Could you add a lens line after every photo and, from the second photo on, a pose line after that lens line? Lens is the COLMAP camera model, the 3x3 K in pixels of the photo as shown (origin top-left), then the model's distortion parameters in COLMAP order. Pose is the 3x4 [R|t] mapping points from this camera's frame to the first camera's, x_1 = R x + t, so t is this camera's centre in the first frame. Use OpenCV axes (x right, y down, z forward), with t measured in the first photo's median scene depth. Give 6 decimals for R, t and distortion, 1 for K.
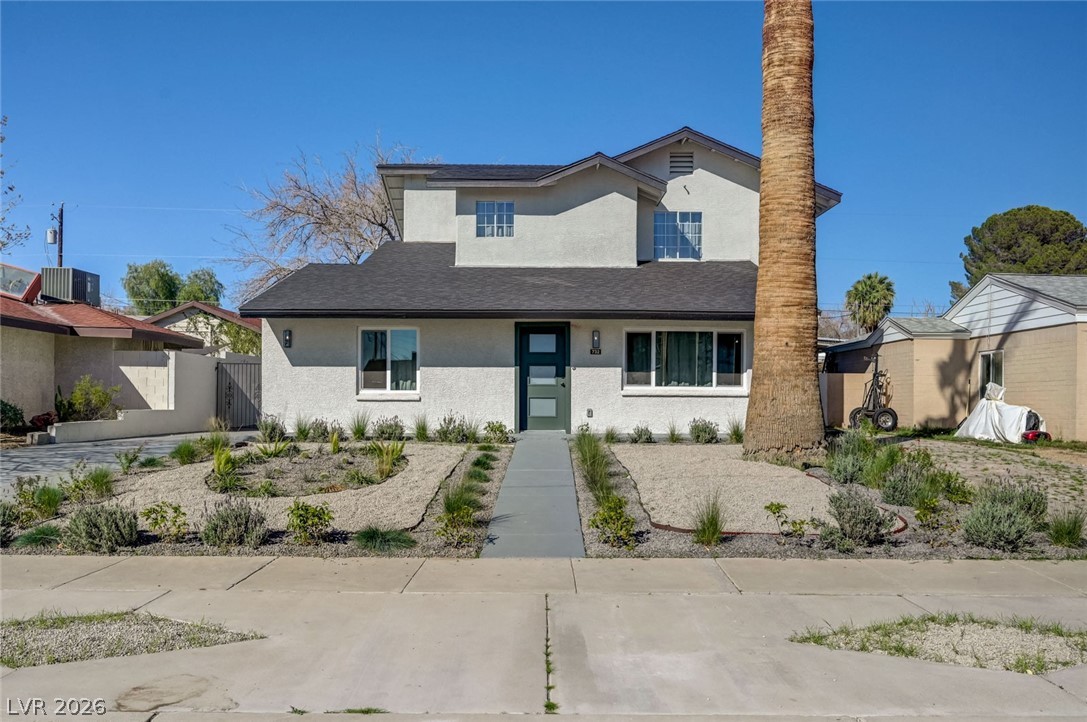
lens RADIAL K [[865.3, 0, 543.4], [0, 865.3, 377.7], [0, 0, 1]] dist [0.005374, 0.001727]
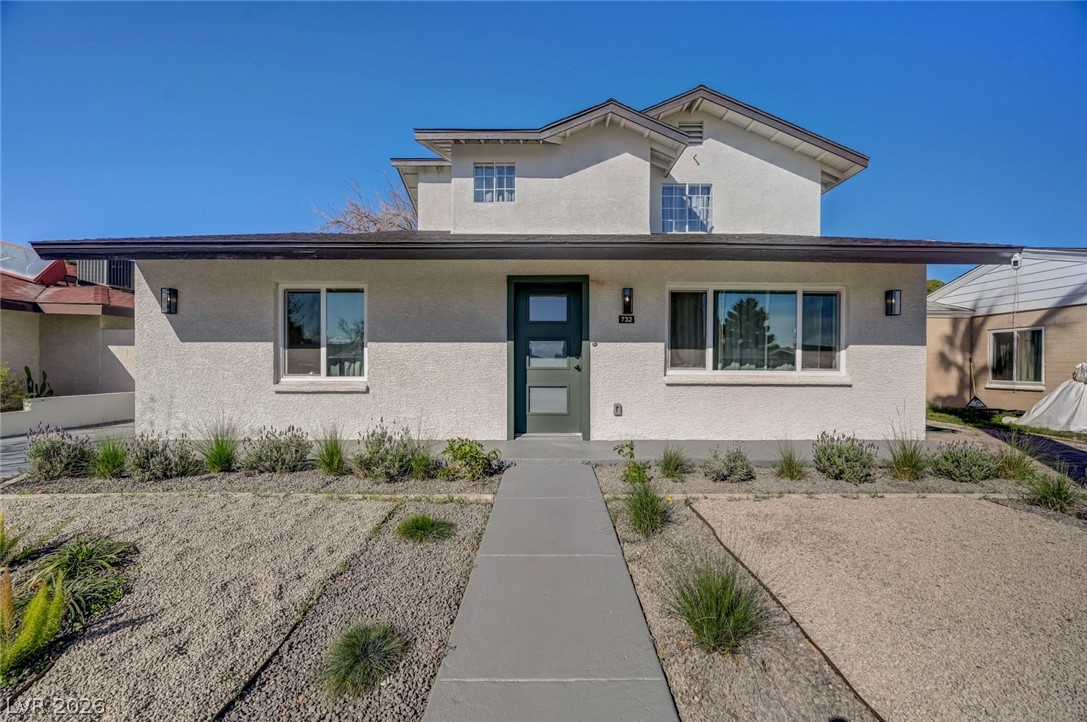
lens RADIAL K [[432.8, 0, 542.7], [0, 432.8, 365.4], [0, 0, 1]] dist [-0.000149, 0.000114]
pose [[0.999979, -0.001977, -0.006233, -0.003236], [0.002119, 0.999738, 0.022774, -0.001792], [0.006186, -0.022787, 0.999721, 0.654798]]
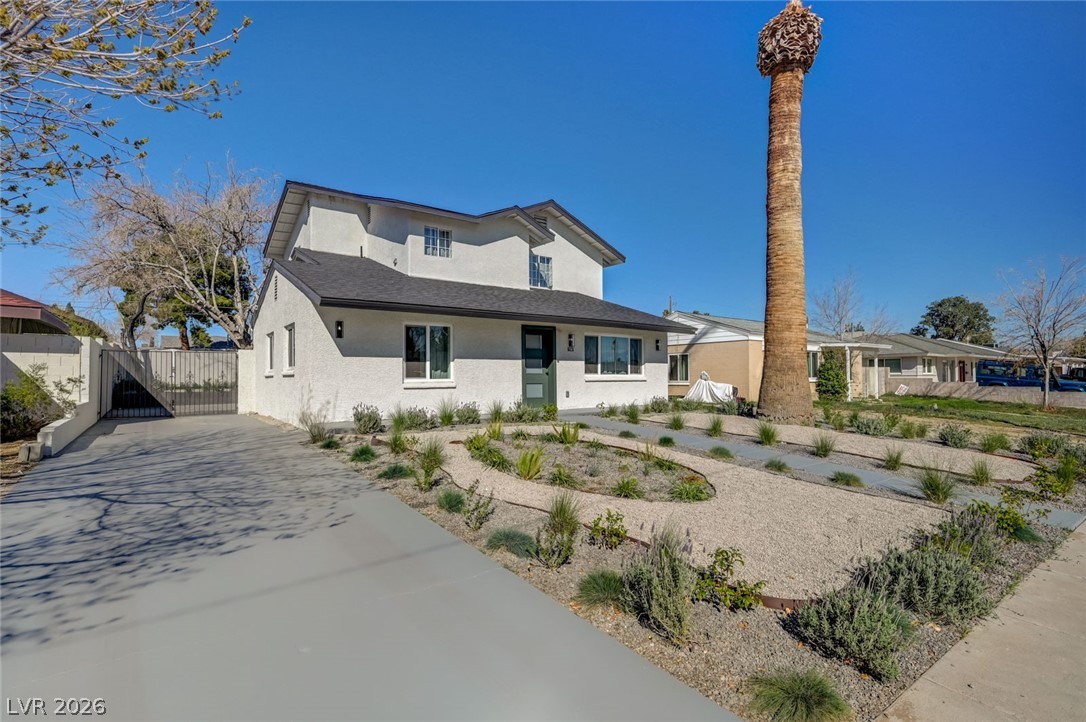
lens RADIAL K [[518.4, 0, 543.0], [0, 518.4, 361.0], [0, 0, 1]] dist [-0.001956, -0.000161]
pose [[0.807431, 0.010244, 0.589873, -0.456744], [-0.005824, 0.999939, -0.009393, -0.003569], [-0.589934, 0.004149, 0.807441, 0.358133]]
